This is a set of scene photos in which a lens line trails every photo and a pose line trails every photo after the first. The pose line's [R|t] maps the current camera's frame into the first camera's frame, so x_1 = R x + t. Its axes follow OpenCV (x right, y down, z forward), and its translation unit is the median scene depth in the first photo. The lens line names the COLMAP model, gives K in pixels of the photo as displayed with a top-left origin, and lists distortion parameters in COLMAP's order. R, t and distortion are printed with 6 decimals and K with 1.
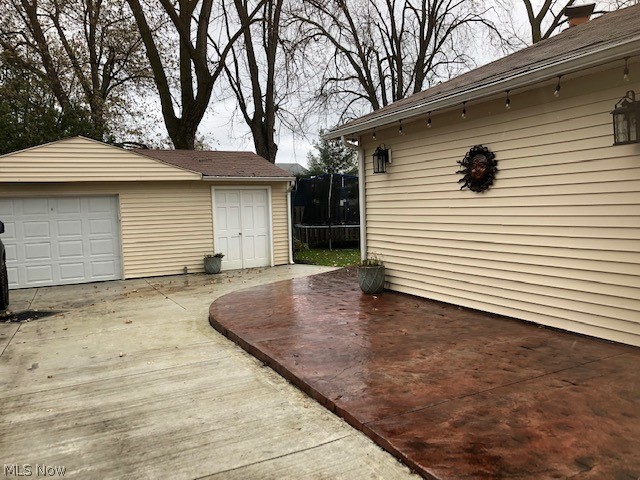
lens RADIAL K [[520.4, 0, 325.1], [0, 520.4, 242.5], [0, 0, 1]] dist [0.024616, -0.036987]
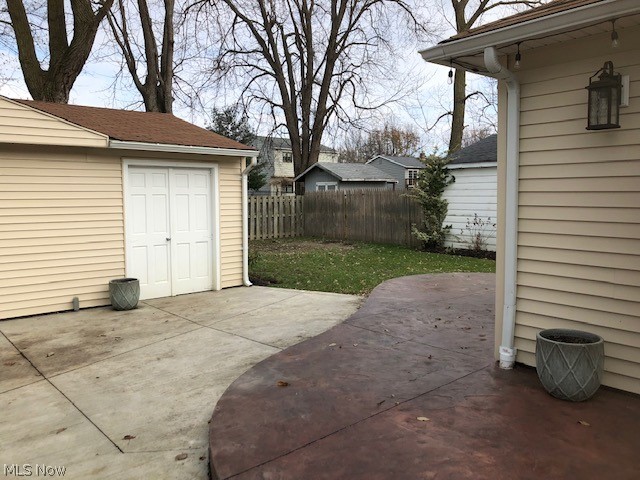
lens RADIAL K [[520.4, 0, 319.1], [0, 520.4, 235.5], [0, 0, 1]] dist [0.024616, -0.036987]
pose [[0.972464, 0.008405, 0.232903, -0.077686], [-0.008875, 0.999960, 0.000973, -0.013521], [-0.232886, -0.003014, 0.972499, 0.207800]]
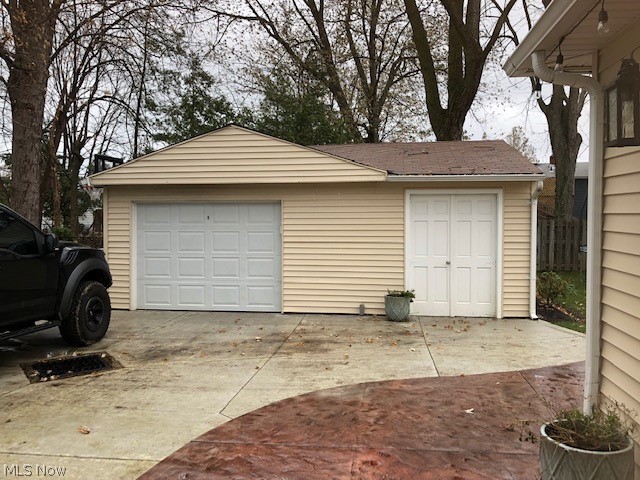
lens RADIAL K [[520.4, 0, 319.8], [0, 520.4, 227.7], [0, 0, 1]] dist [0.024616, -0.036987]
pose [[0.814854, 0.042156, -0.578132, 0.047234], [-0.063336, 0.997856, -0.016509, -0.022813], [0.576196, 0.050069, 0.815776, 0.215749]]
